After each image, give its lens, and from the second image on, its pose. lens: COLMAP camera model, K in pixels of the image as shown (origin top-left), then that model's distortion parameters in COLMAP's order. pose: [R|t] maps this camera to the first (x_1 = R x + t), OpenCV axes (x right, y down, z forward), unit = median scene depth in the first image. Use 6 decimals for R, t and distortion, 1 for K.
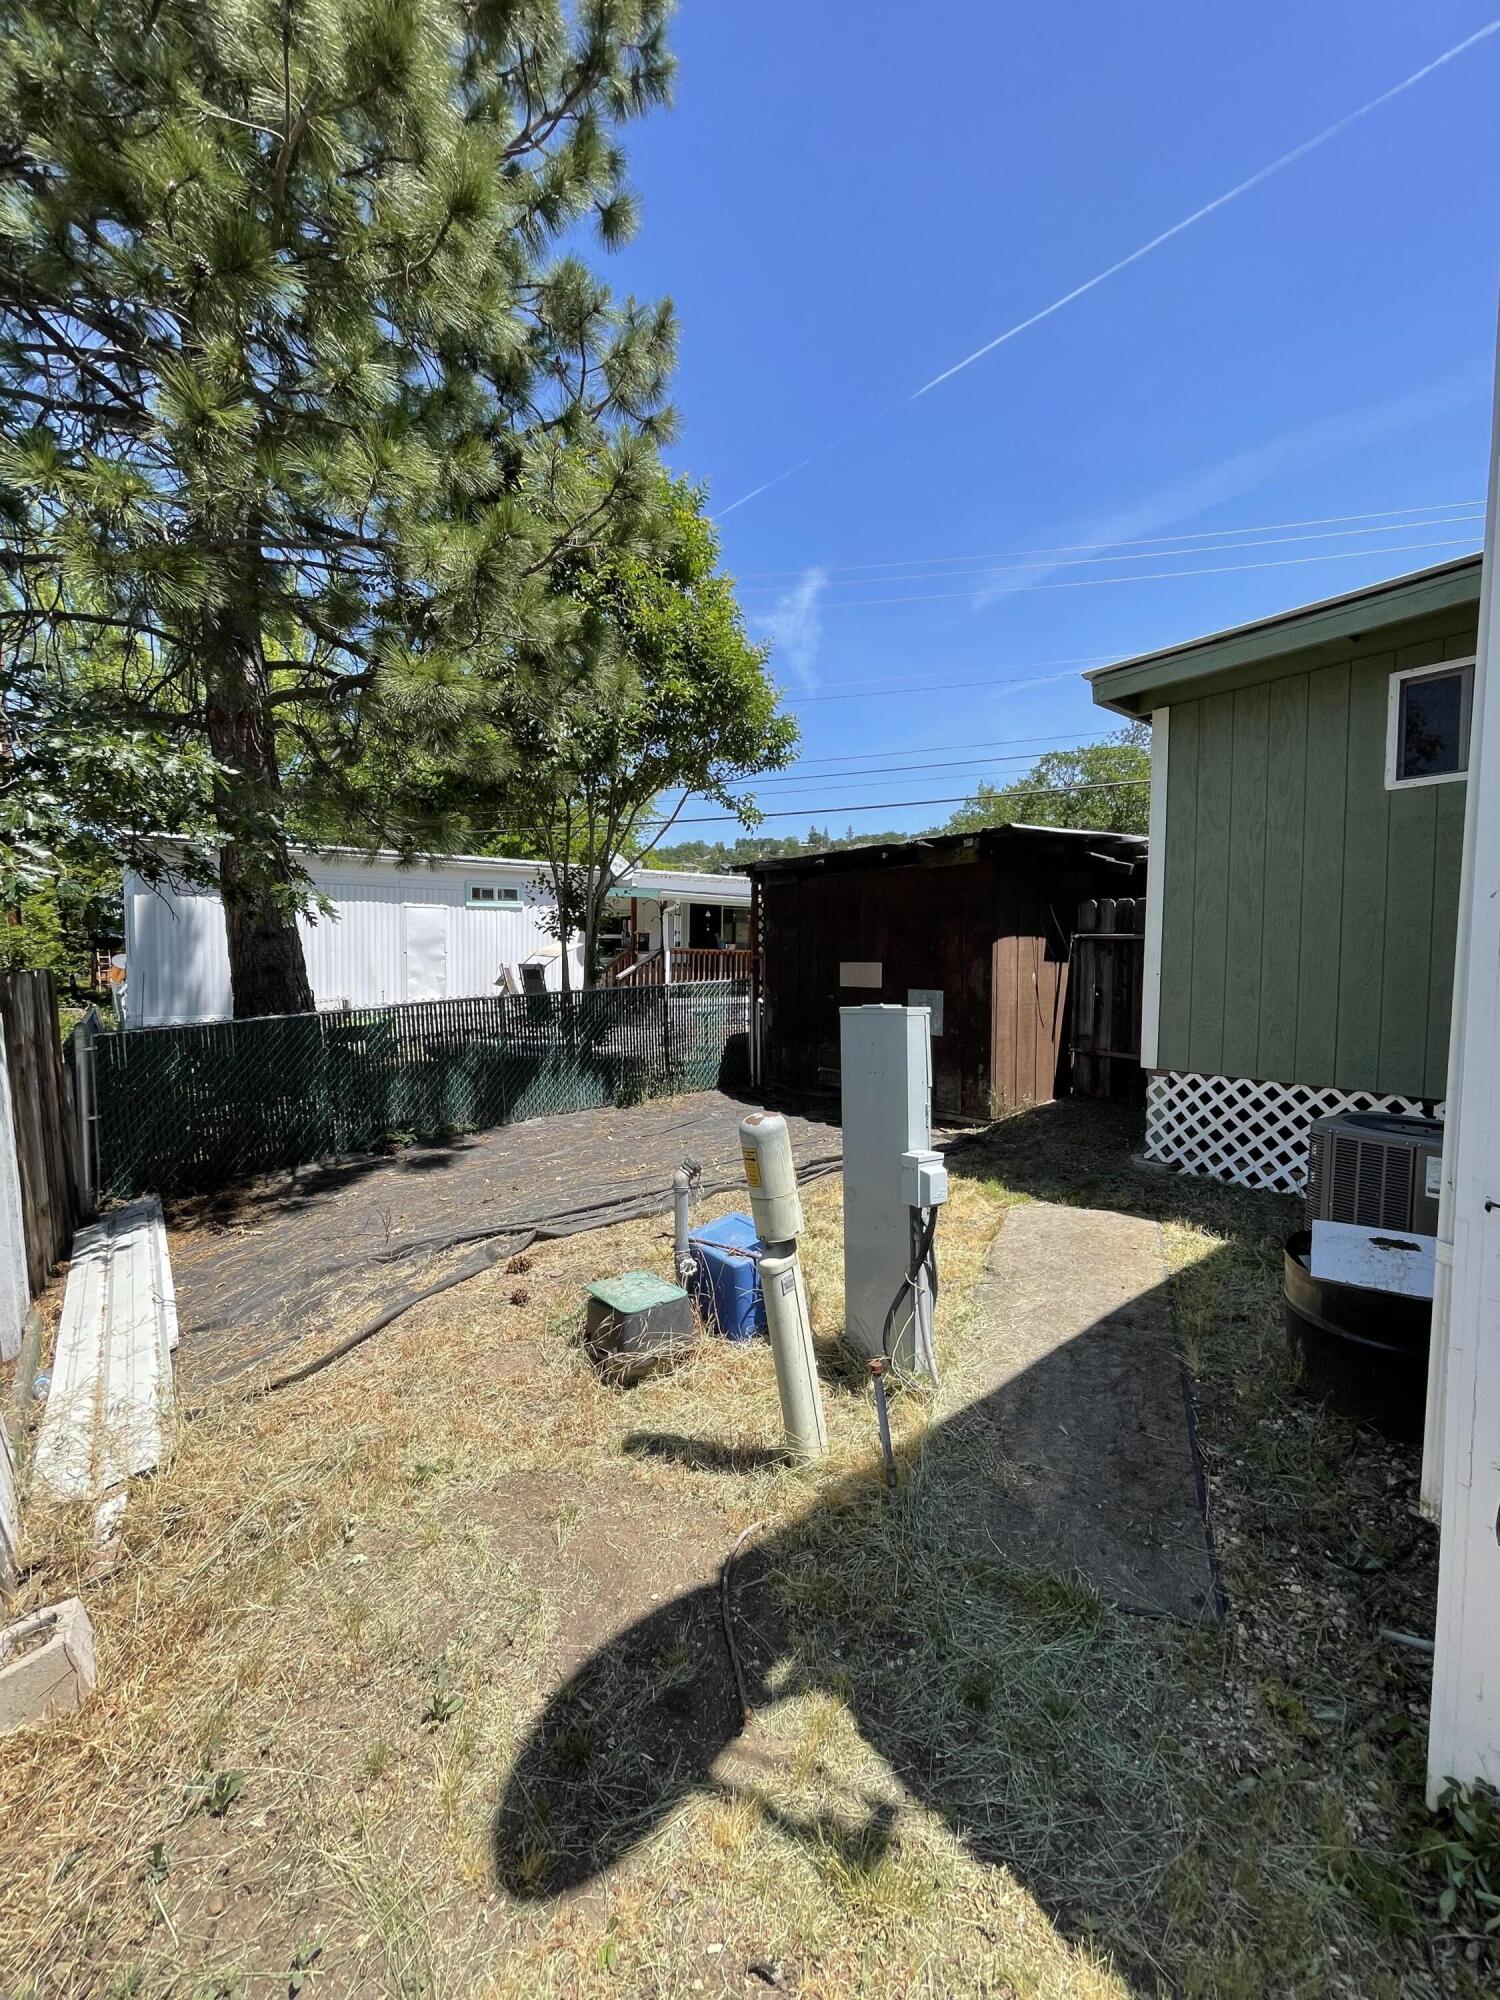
lens RADIAL K [[809.0, 0, 752.4], [0, 809.0, 994.6], [0, 0, 1]] dist [-0.000826, 0.010757]
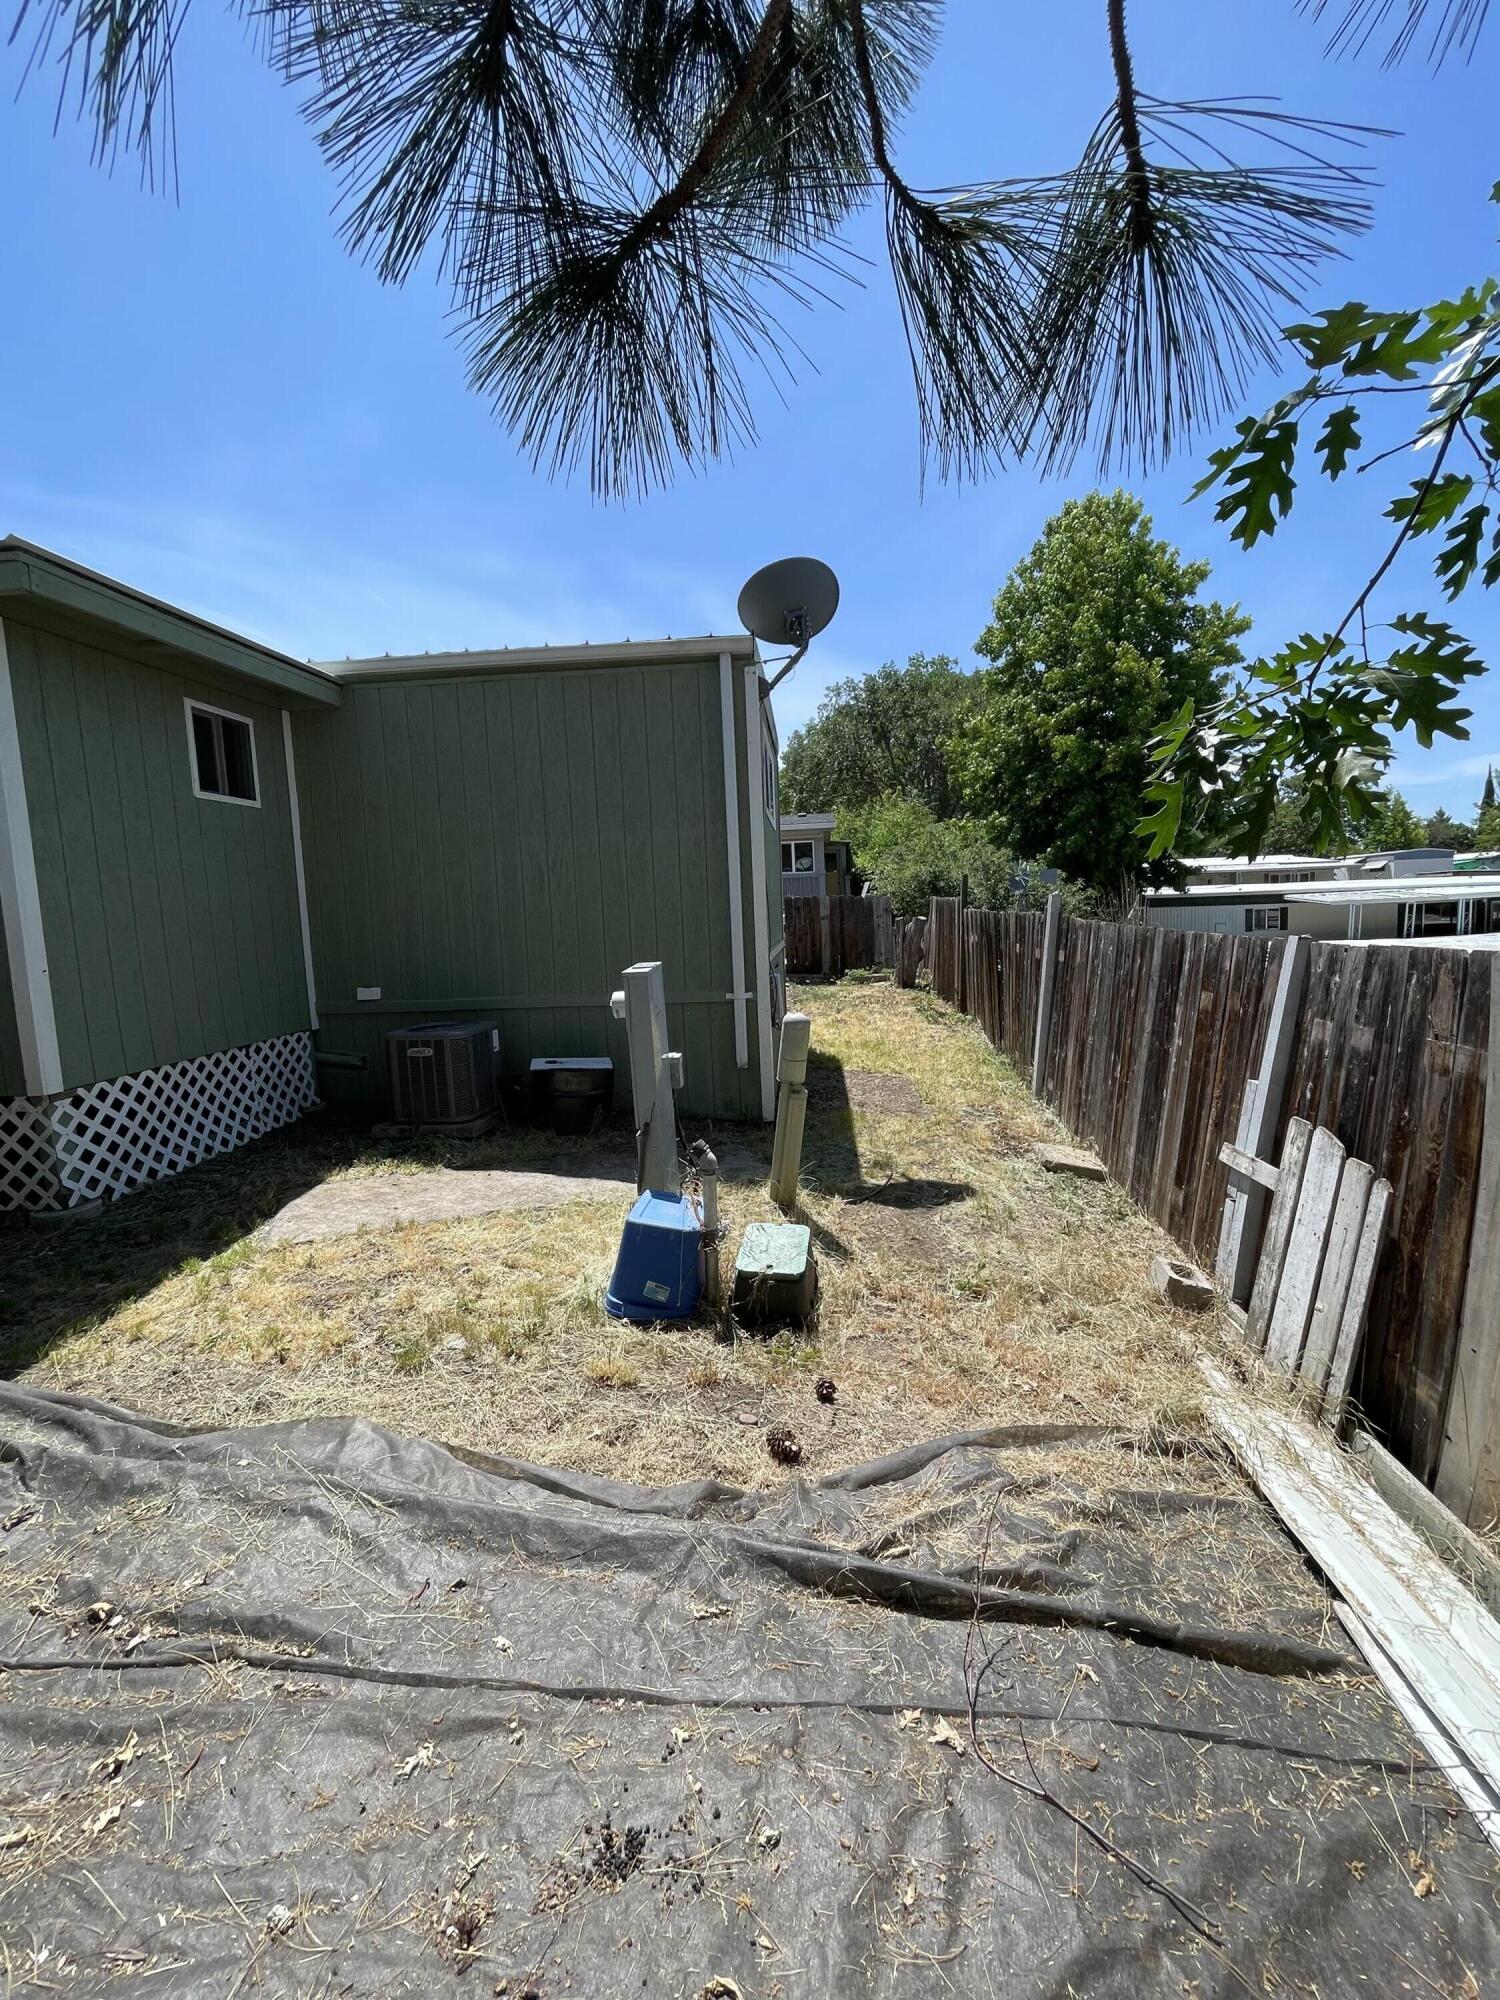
lens RADIAL K [[815.3, 0, 761.3], [0, 815.3, 995.1], [0, 0, 1]] dist [0.005587, 0.000167]
pose [[-0.734936, -0.051928, 0.676146, -0.550472], [0.065672, 0.986927, 0.147178, -0.075080], [-0.674949, 0.152570, -0.721918, 1.138076]]
